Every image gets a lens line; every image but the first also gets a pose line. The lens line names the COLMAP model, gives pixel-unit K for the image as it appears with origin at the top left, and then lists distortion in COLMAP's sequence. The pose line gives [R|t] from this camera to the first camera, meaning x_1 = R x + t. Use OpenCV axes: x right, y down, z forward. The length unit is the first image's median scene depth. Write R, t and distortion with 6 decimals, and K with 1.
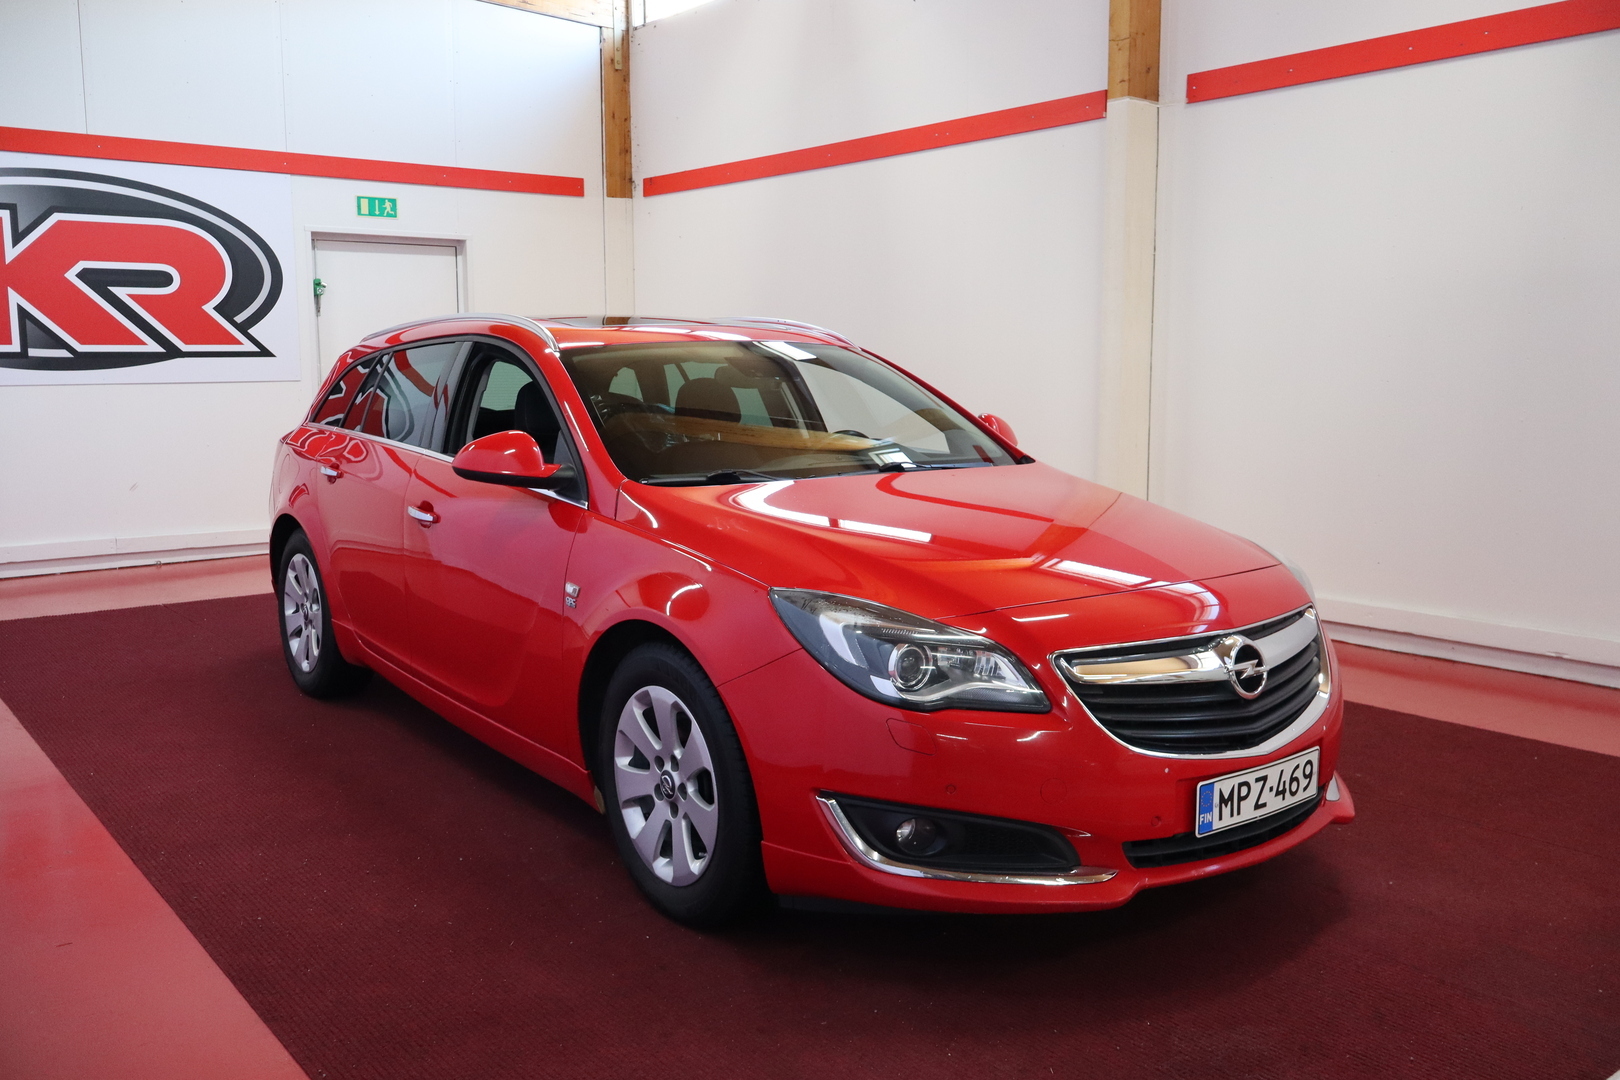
lens RADIAL K [[1309.8, 0, 810.8], [0, 1309.8, 538.5], [0, 0, 1]] dist [0.003226, 0.002121]
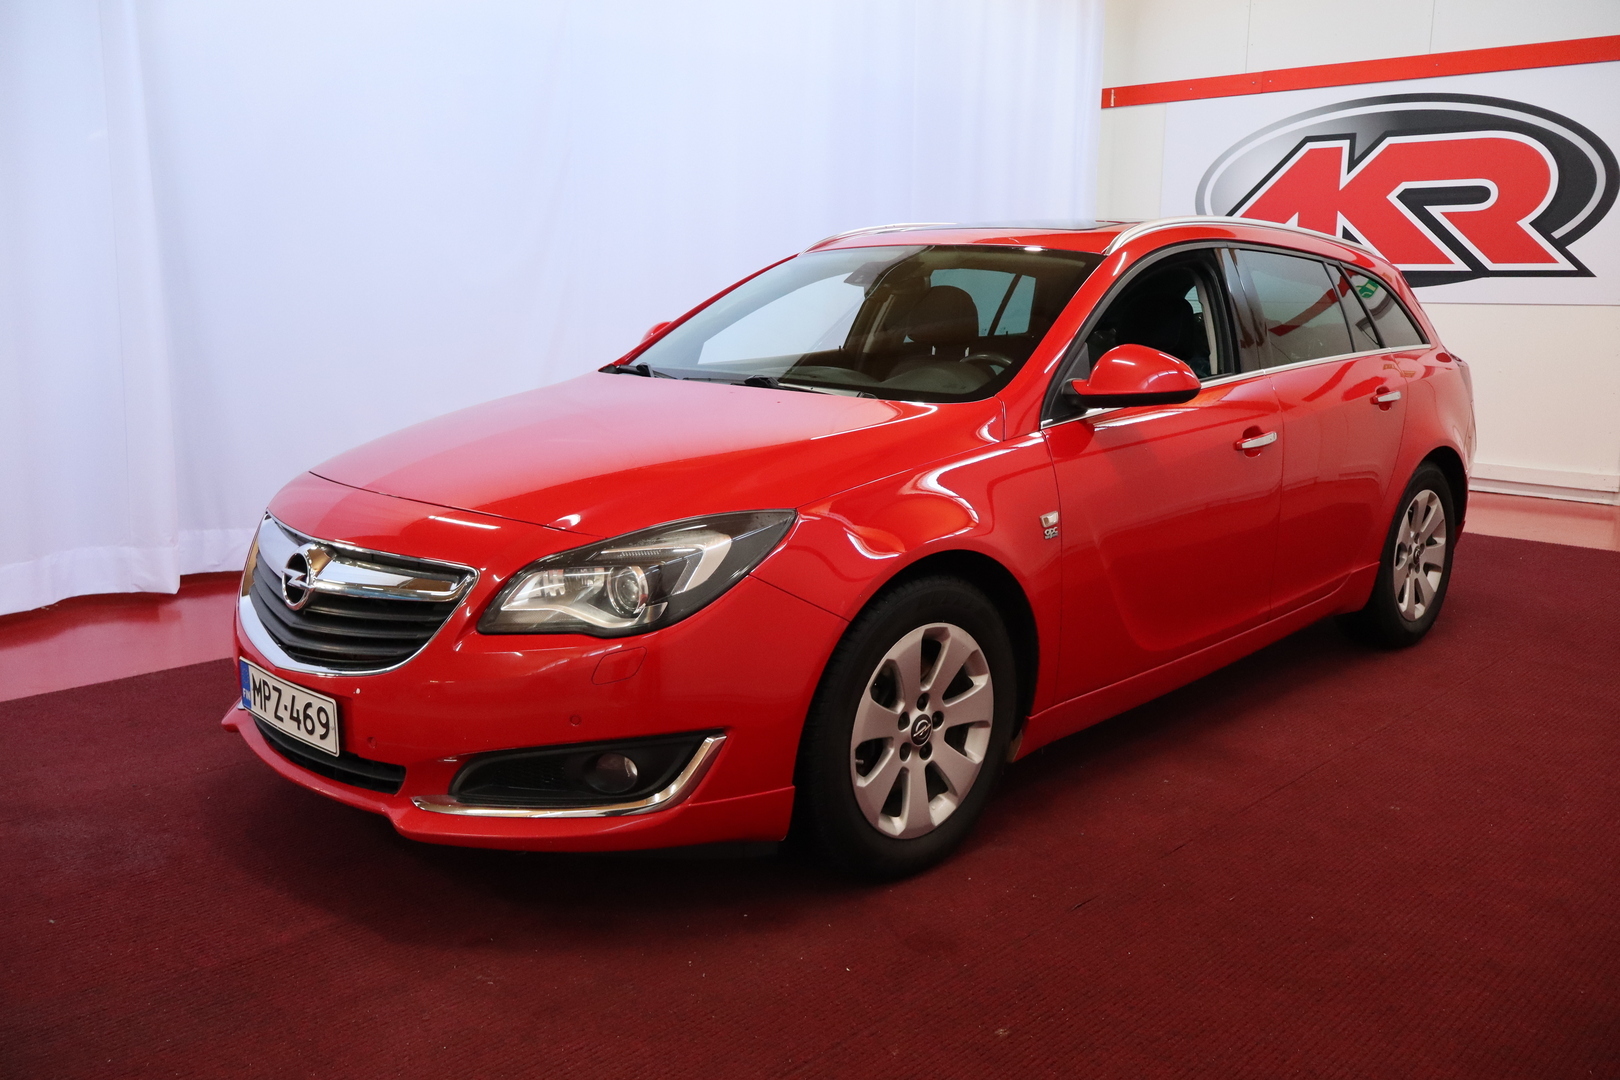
lens RADIAL K [[1309.8, 0, 810.3], [0, 1309.8, 540.0], [0, 0, 1]] dist [0.003226, 0.002121]
pose [[0.180937, 0.197071, -0.963548, 0.417397], [-0.144349, 0.974430, 0.172190, -0.047392], [0.972844, 0.107932, 0.204758, 0.367169]]
